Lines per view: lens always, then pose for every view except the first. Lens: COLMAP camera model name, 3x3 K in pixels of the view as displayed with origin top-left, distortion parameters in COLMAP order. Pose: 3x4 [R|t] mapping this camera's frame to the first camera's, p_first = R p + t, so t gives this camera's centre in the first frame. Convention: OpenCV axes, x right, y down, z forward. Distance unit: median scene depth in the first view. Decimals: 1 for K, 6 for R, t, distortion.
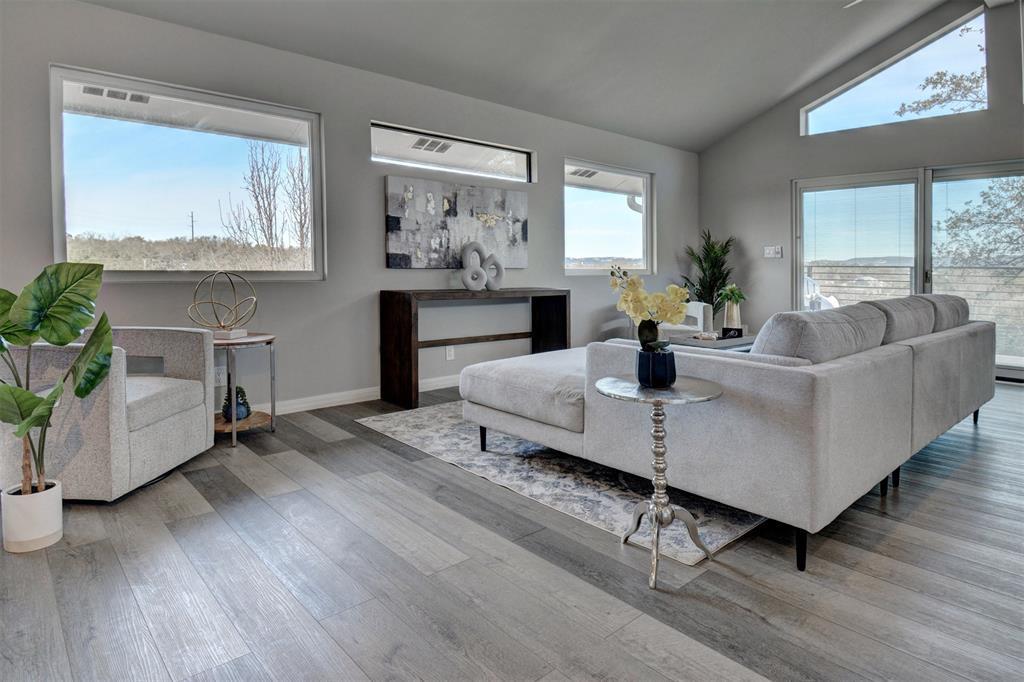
lens RADIAL K [[590.4, 0, 484.1], [0, 590.4, 289.5], [0, 0, 1]] dist [-0.024573, -0.001225]
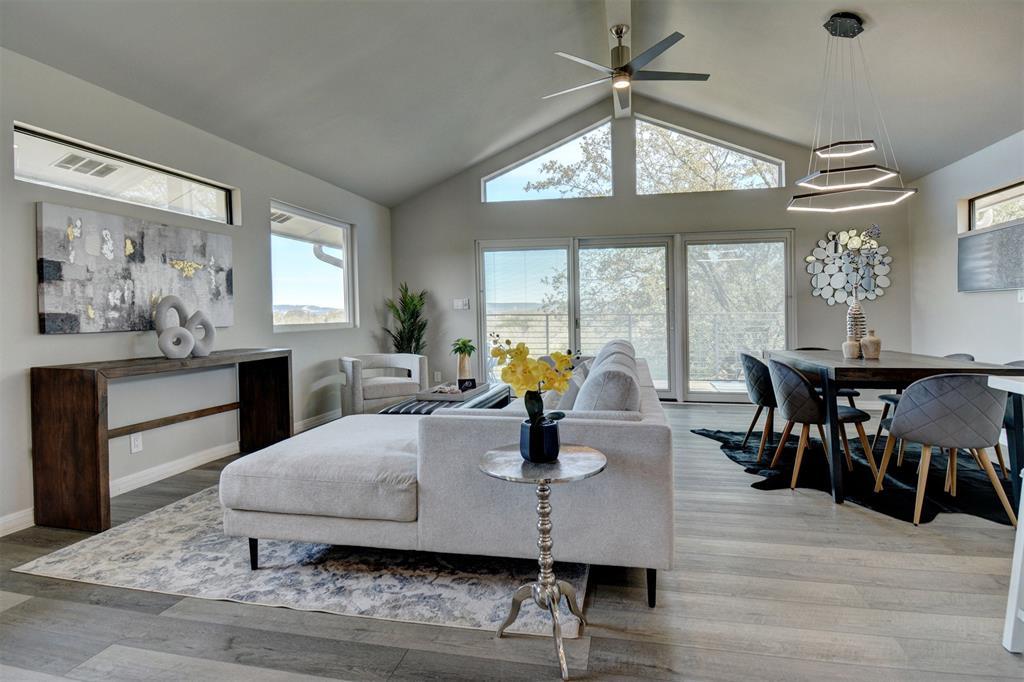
lens RADIAL K [[573.8, 0, 527.0], [0, 573.8, 318.5], [0, 0, 1]] dist [0.005468, -0.028762]
pose [[0.784178, -0.020131, 0.620210, -0.130063], [0.039148, 0.999088, -0.017069, -0.021295], [-0.619300, 0.037665, 0.784250, 0.124609]]
